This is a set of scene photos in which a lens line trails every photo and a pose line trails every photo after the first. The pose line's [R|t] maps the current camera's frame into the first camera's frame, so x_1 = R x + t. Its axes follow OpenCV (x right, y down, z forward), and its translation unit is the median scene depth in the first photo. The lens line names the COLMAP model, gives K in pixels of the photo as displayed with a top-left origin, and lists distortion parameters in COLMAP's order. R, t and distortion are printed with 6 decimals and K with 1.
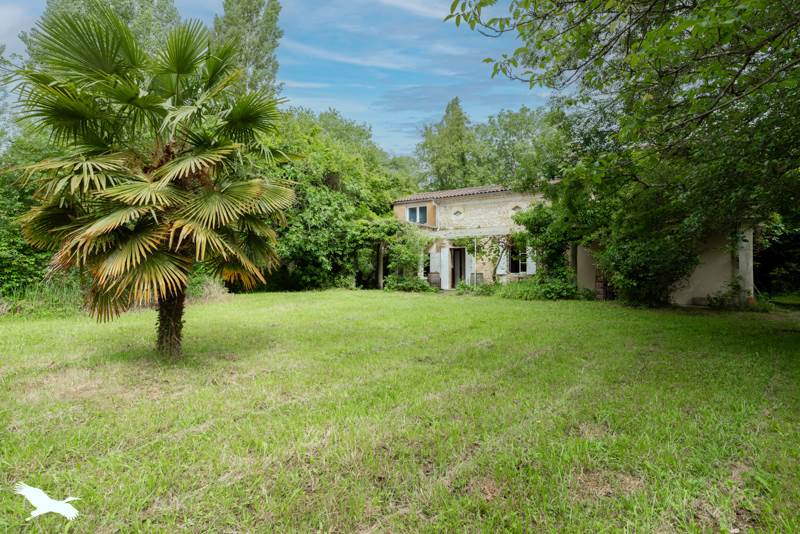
lens RADIAL K [[436.4, 0, 400.4], [0, 436.4, 268.1], [0, 0, 1]] dist [0.001134, 0.000009]
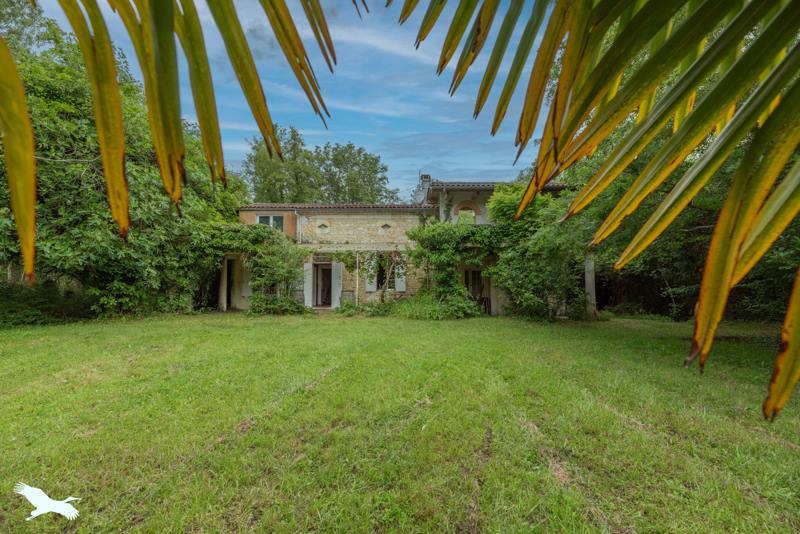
lens RADIAL K [[332.8, 0, 399.5], [0, 332.8, 263.5], [0, 0, 1]] dist [0.002057, 0.000154]
pose [[0.824595, 0.037720, 0.564464, -0.139922], [-0.004230, 0.998158, -0.060522, -0.003991], [-0.565707, 0.047518, 0.823236, 0.338263]]
